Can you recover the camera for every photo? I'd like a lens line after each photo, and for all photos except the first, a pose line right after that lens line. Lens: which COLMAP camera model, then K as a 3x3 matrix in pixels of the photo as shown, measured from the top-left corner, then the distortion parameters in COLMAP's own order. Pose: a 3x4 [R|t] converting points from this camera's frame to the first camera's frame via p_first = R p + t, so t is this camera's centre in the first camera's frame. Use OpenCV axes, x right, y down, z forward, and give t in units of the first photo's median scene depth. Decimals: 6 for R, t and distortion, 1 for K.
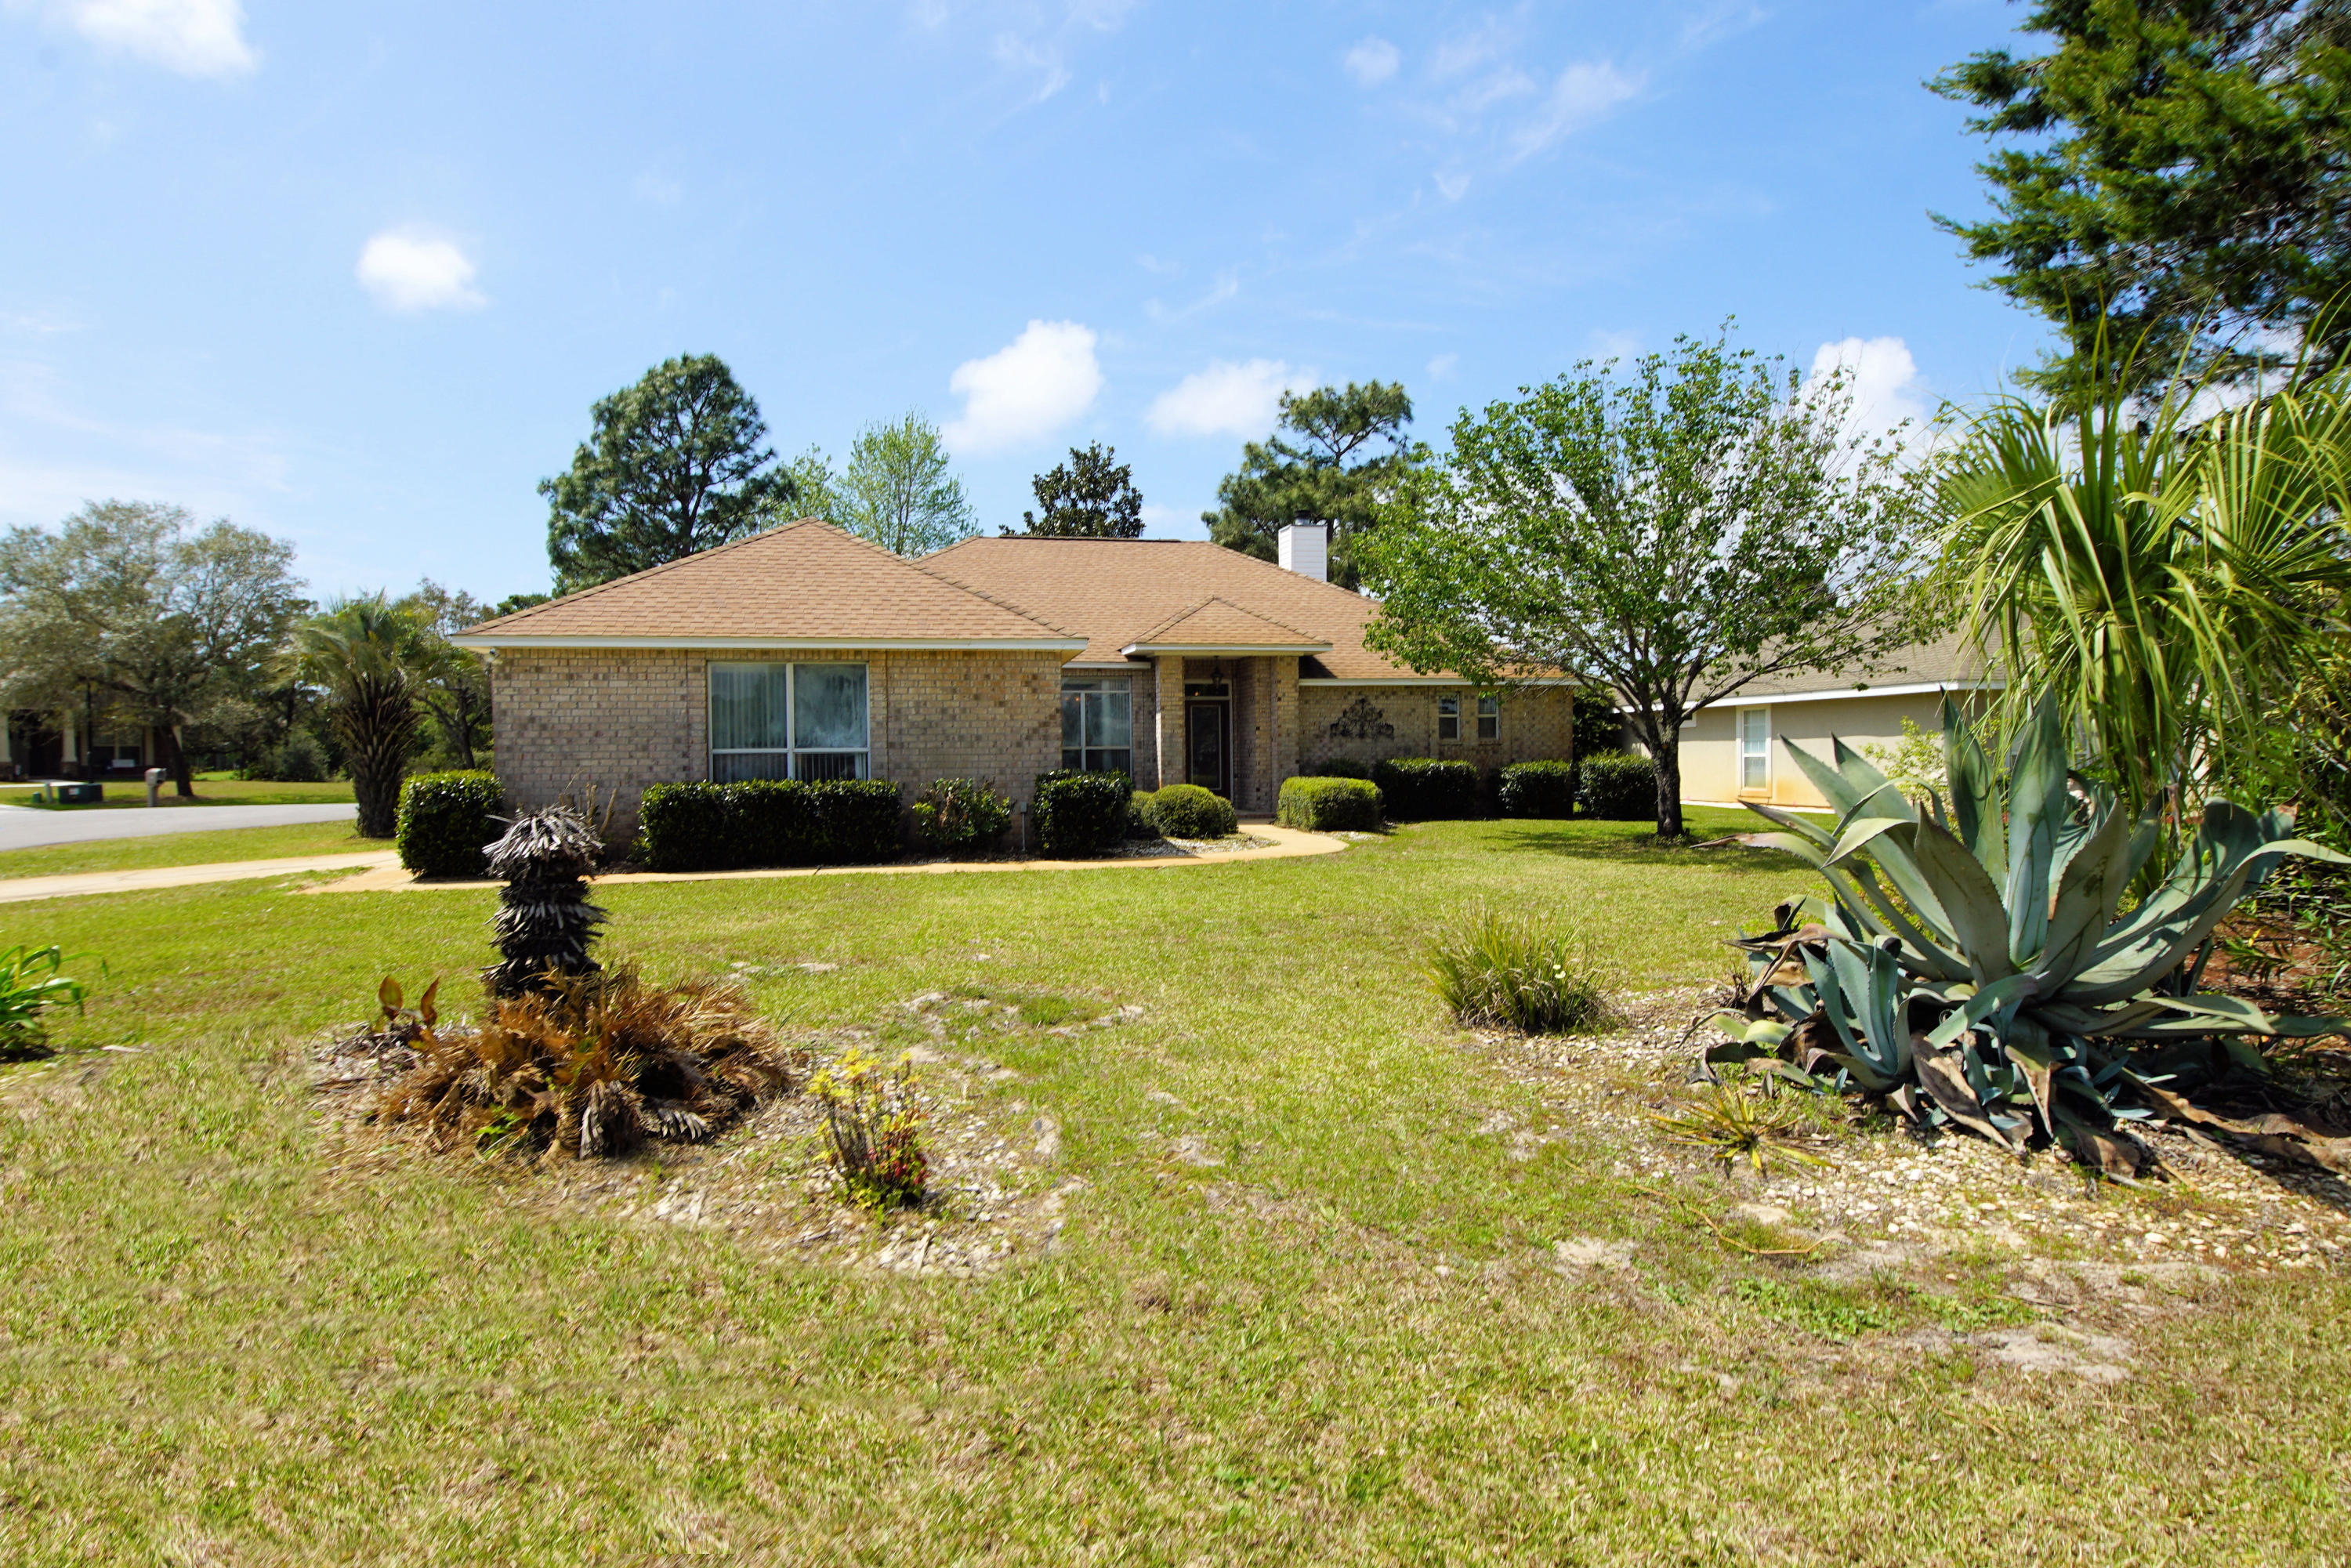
lens RADIAL K [[1253.2, 0, 1139.3], [0, 1253.2, 794.4], [0, 0, 1]] dist [0.017899, -0.018669]
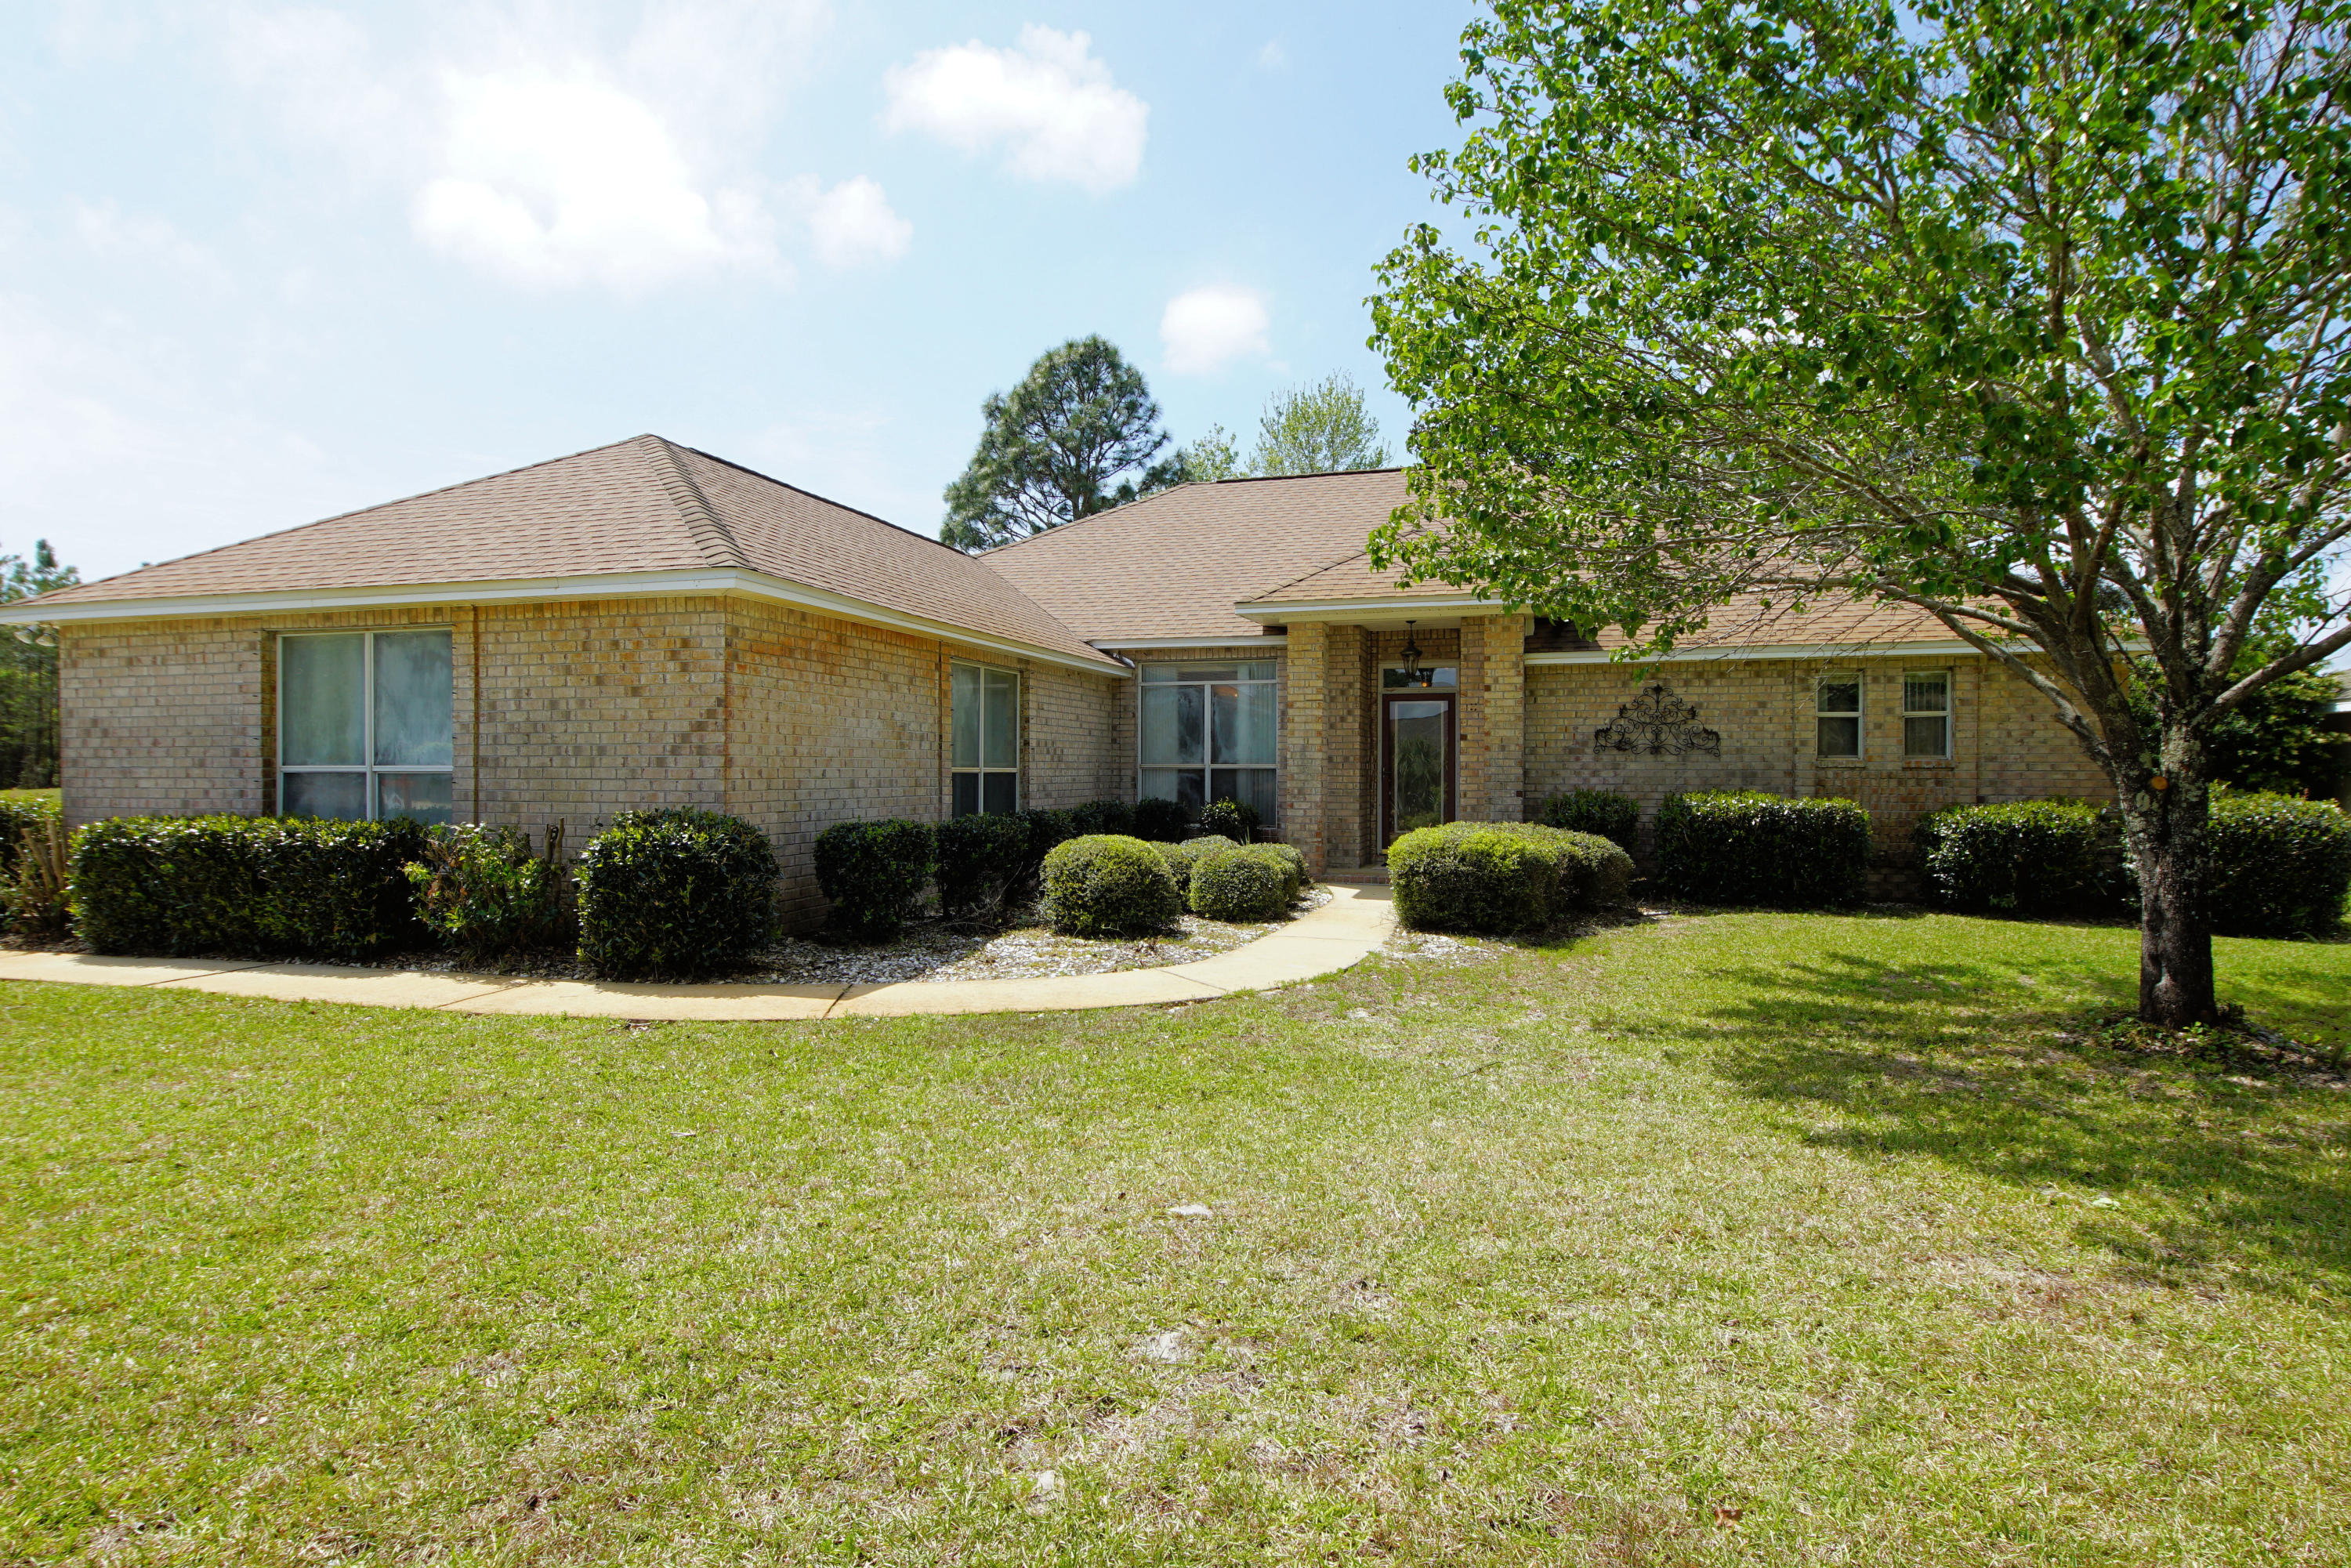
lens RADIAL K [[1253.2, 0, 1160.1], [0, 1253.2, 765.7], [0, 0, 1]] dist [0.017899, -0.018669]
pose [[0.891747, 0.010566, -0.452412, 0.328125], [-0.025029, 0.999349, -0.025994, -0.026576], [0.451842, 0.034503, 0.891430, 0.540433]]
